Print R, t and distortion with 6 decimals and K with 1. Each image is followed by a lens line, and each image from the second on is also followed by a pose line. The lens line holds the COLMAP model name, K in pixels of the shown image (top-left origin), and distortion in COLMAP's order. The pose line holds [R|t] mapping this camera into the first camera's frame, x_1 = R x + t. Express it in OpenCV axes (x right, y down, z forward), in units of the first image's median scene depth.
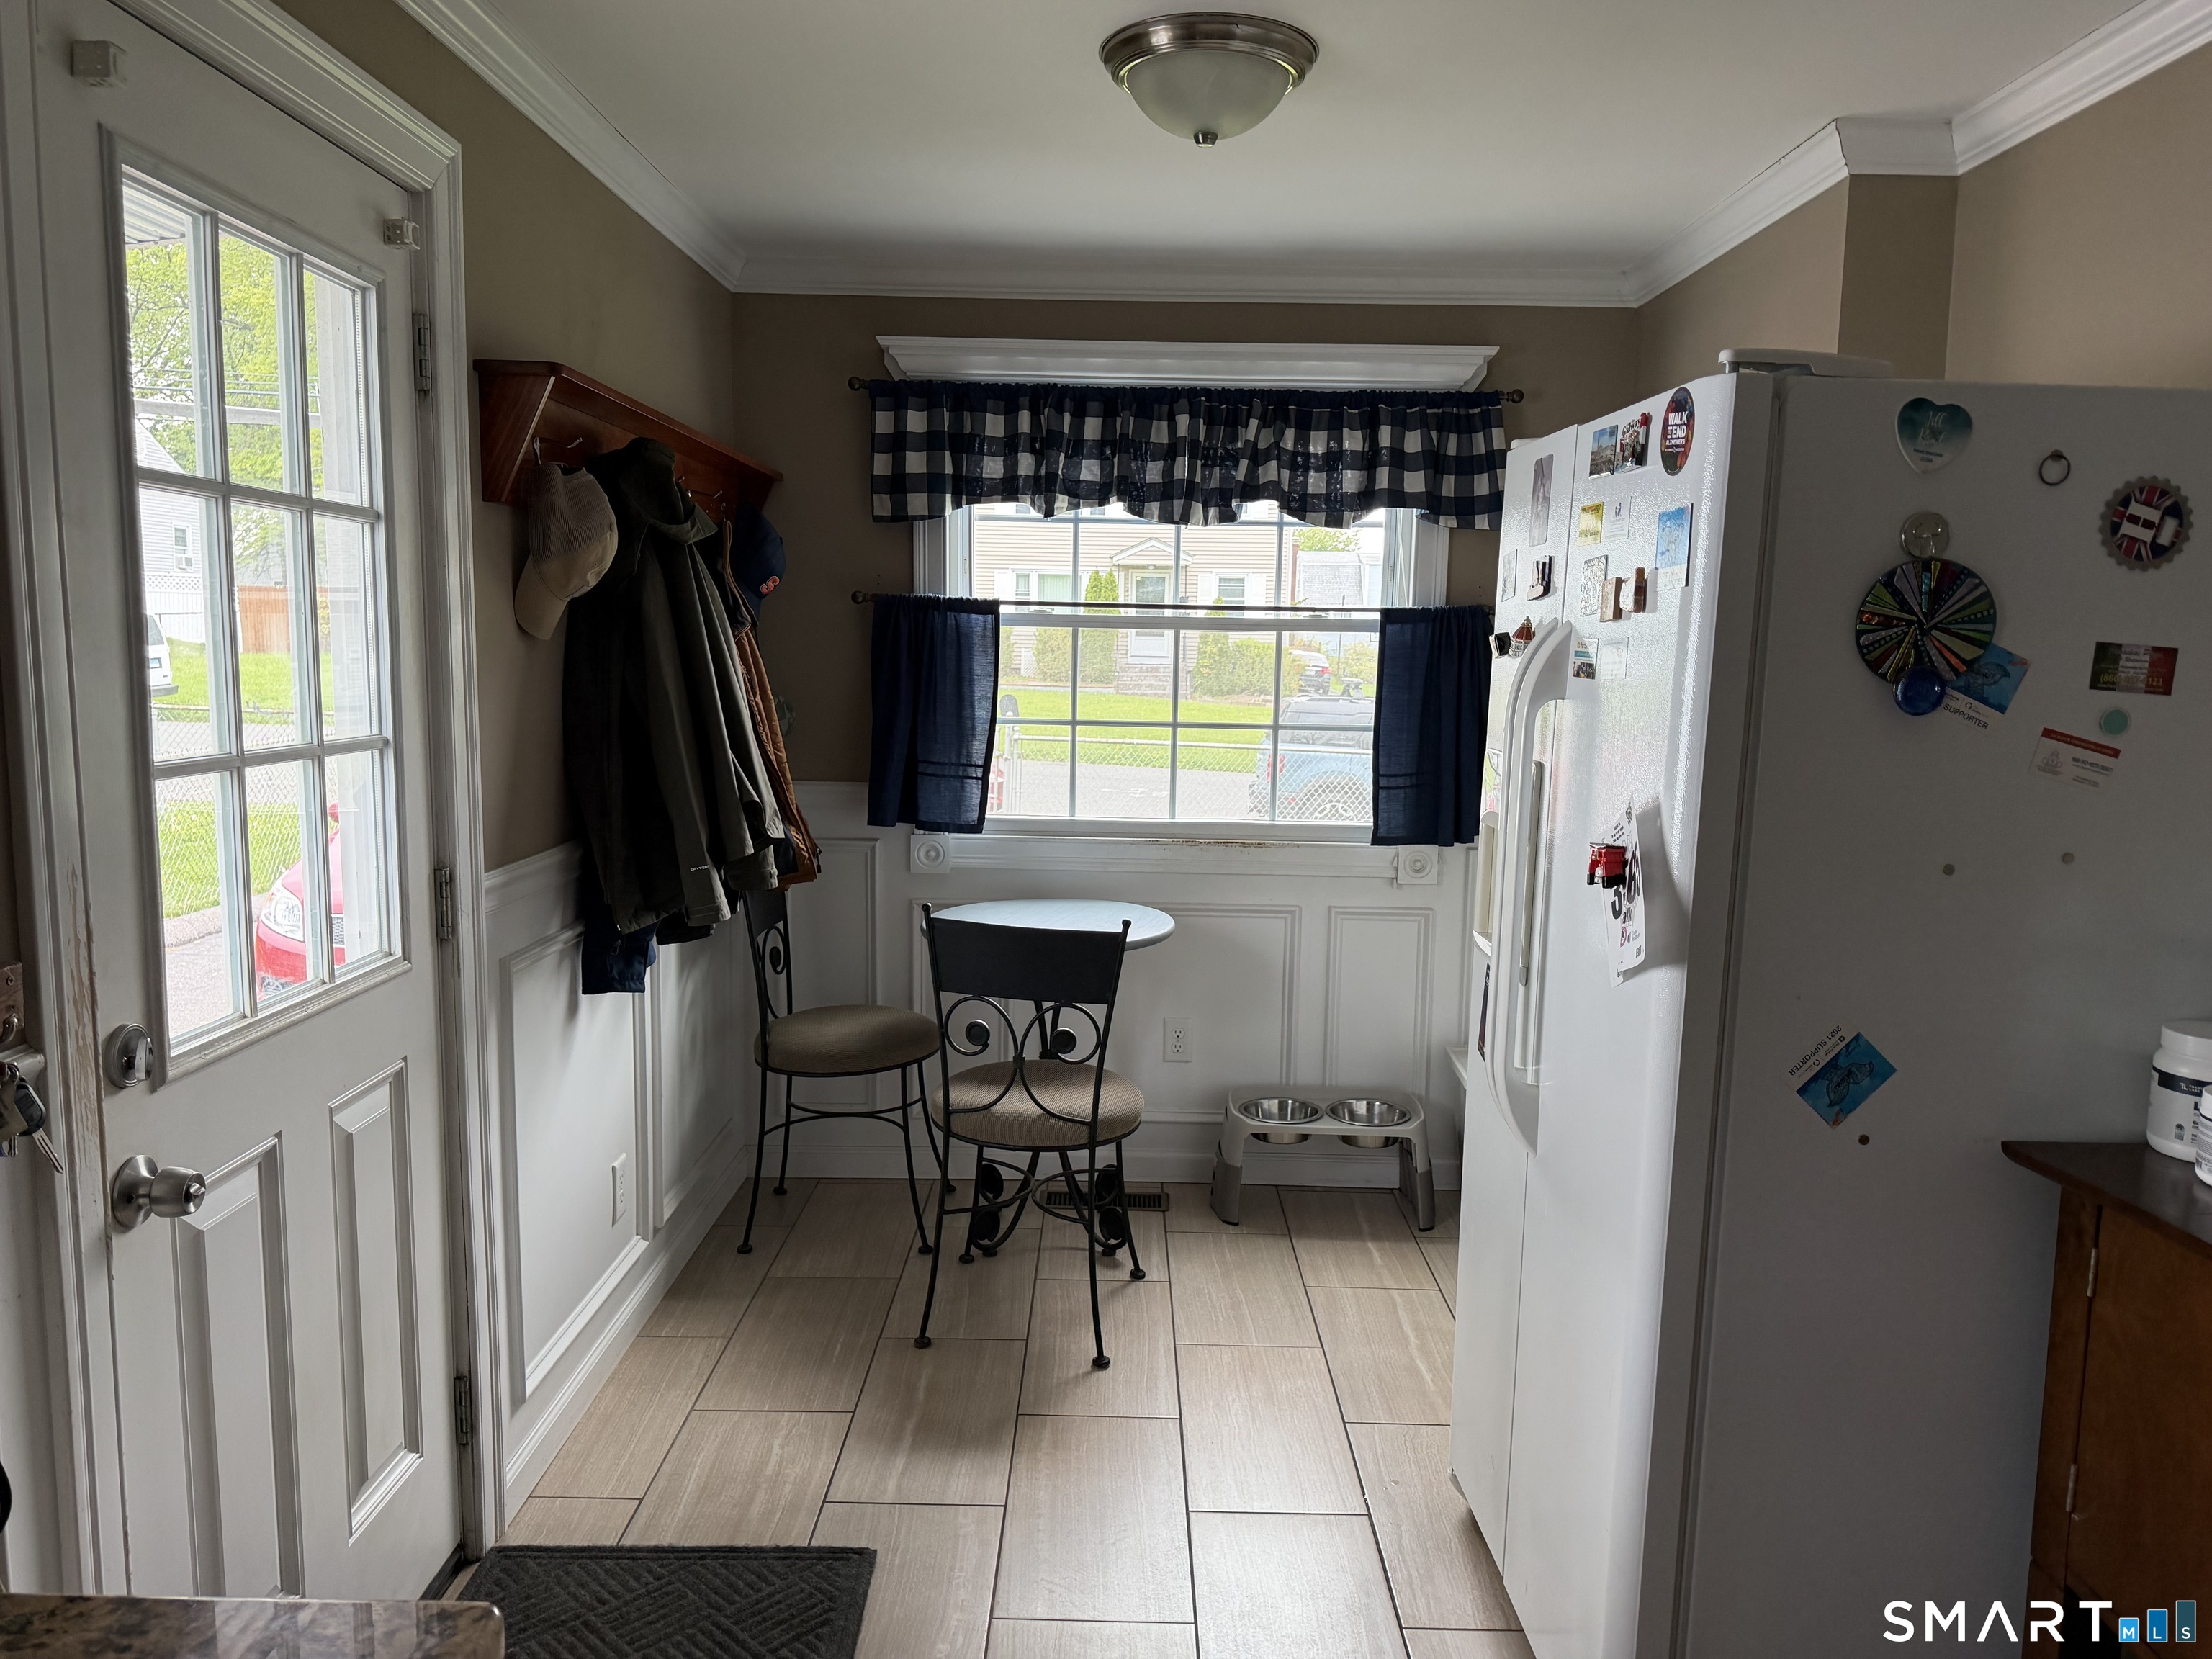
lens RADIAL K [[1528.8, 0, 1035.9], [0, 1528.8, 830.1], [0, 0, 1]] dist [0.163830, -0.174242]
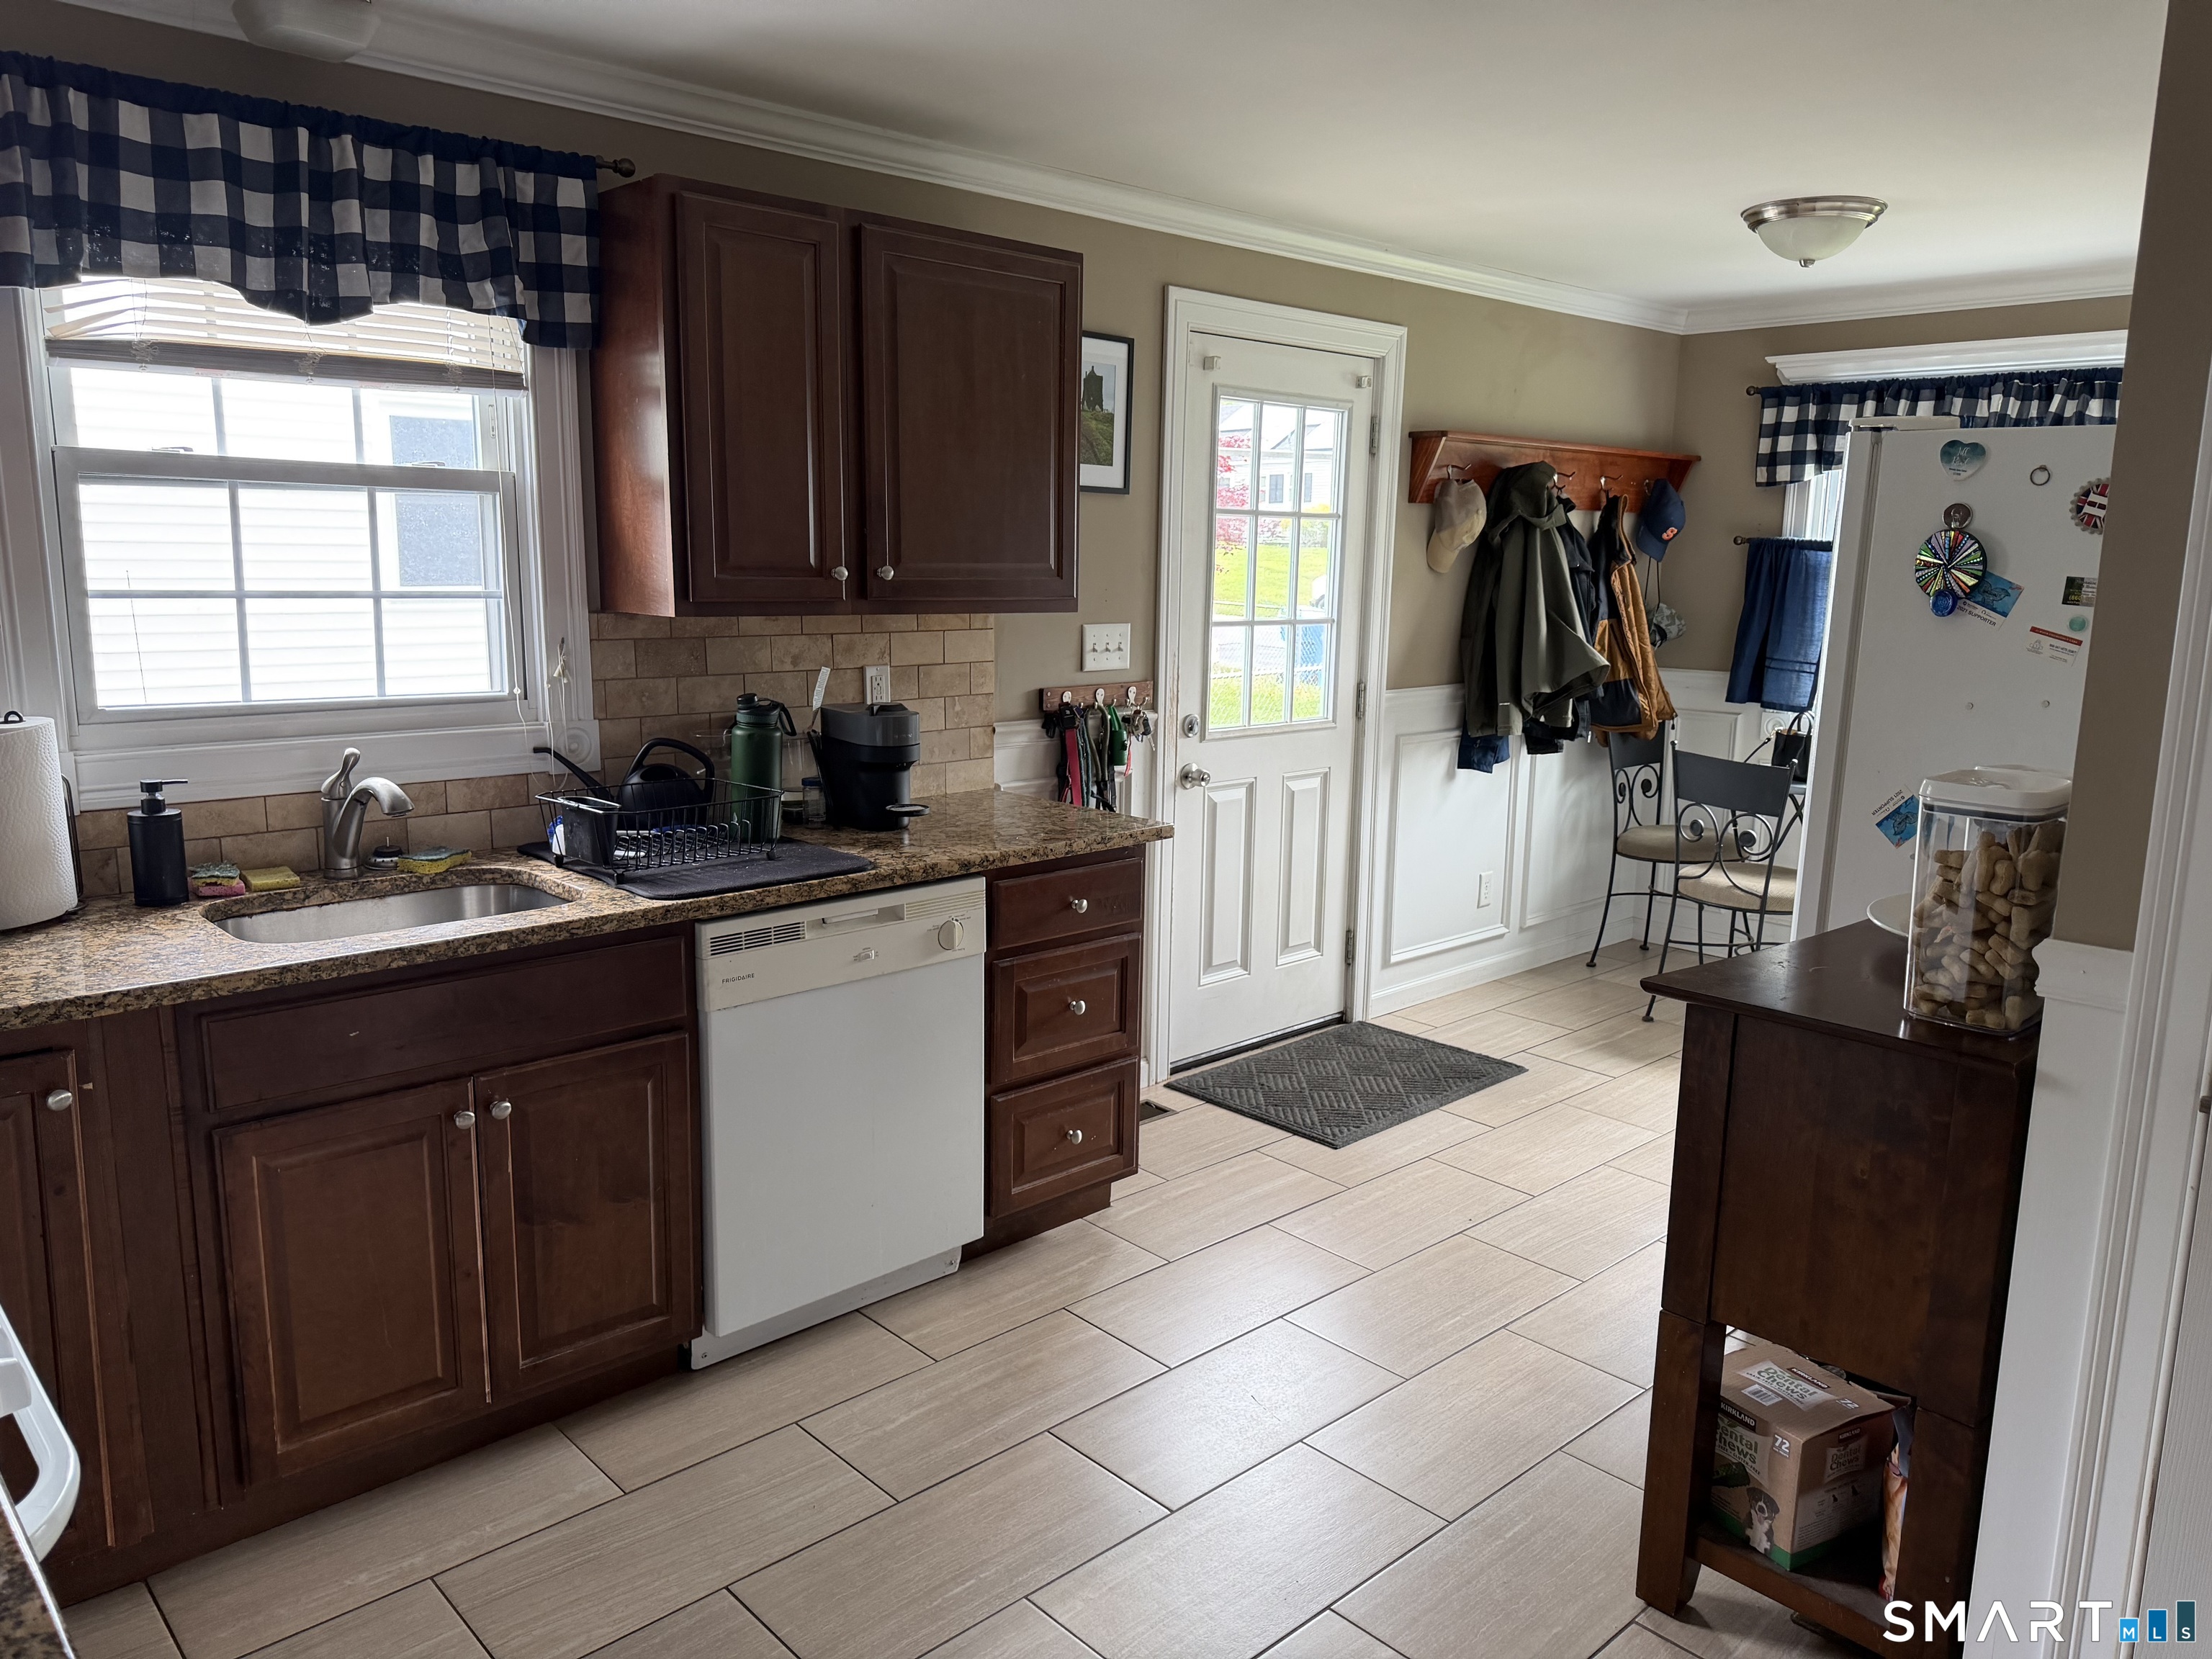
lens RADIAL K [[1594.9, 0, 1077.8], [0, 1594.9, 857.2], [0, 0, 1]] dist [0.000284, -0.007764]
pose [[0.673597, 0.131701, -0.727270, 0.859503], [-0.091542, 0.991286, 0.094726, 0.080789], [0.733408, 0.002769, 0.679783, -0.657840]]
